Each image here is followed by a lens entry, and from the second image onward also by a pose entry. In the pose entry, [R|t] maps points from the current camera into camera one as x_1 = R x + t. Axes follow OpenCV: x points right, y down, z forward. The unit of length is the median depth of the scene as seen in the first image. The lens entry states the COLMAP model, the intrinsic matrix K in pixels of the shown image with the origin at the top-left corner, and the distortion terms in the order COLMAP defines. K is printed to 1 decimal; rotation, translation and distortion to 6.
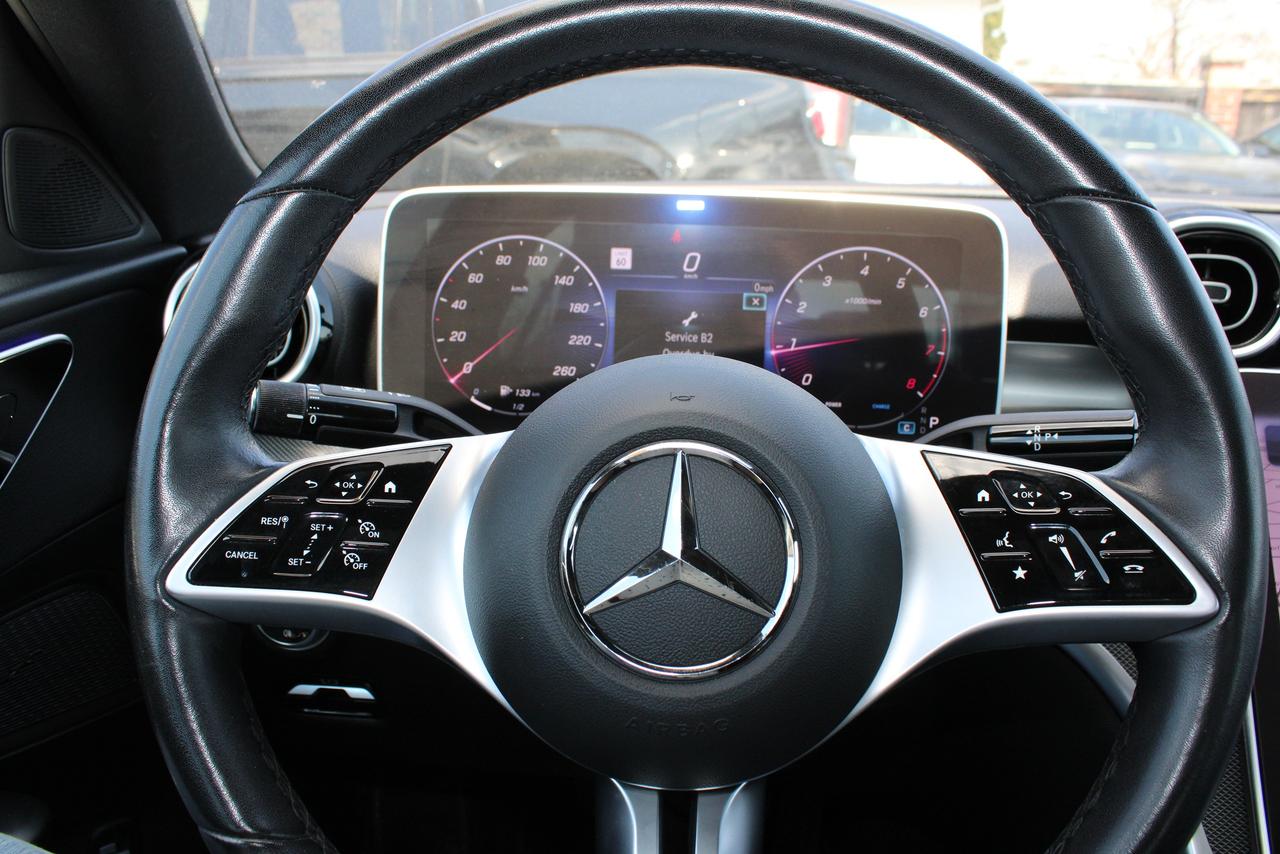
lens RADIAL K [[1109.2, 0, 640.0], [0, 1109.2, 427.0], [0, 0, 1]] dist [-0.154951, 0.118914]
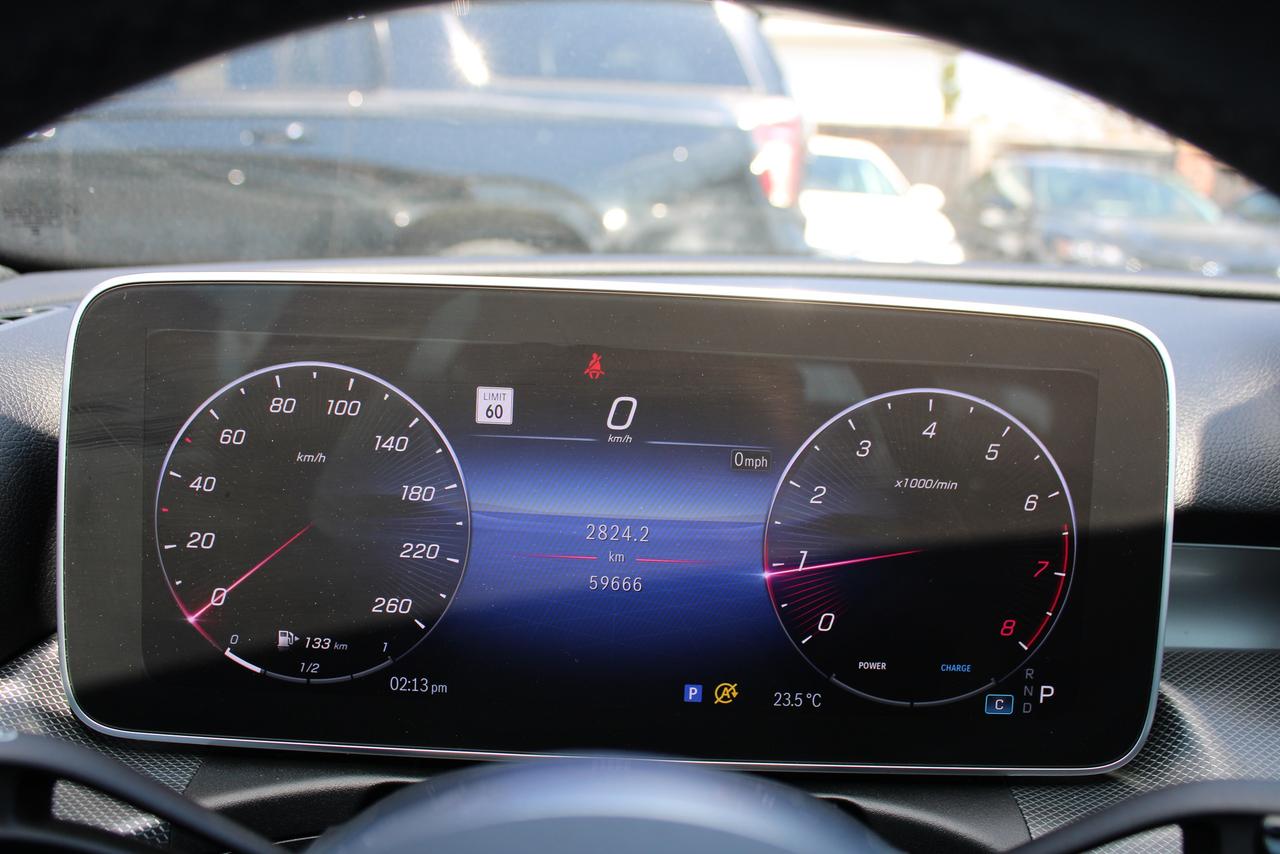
lens RADIAL K [[1178.9, 0, 640.0], [0, 1178.9, 427.0], [0, 0, 1]] dist [-0.107747, 0.003616]
pose [[0.998141, 0.006026, 0.060656, 0.019946], [-0.002282, 0.998097, -0.061619, -0.104750], [-0.060912, 0.061366, 0.996255, 0.405476]]
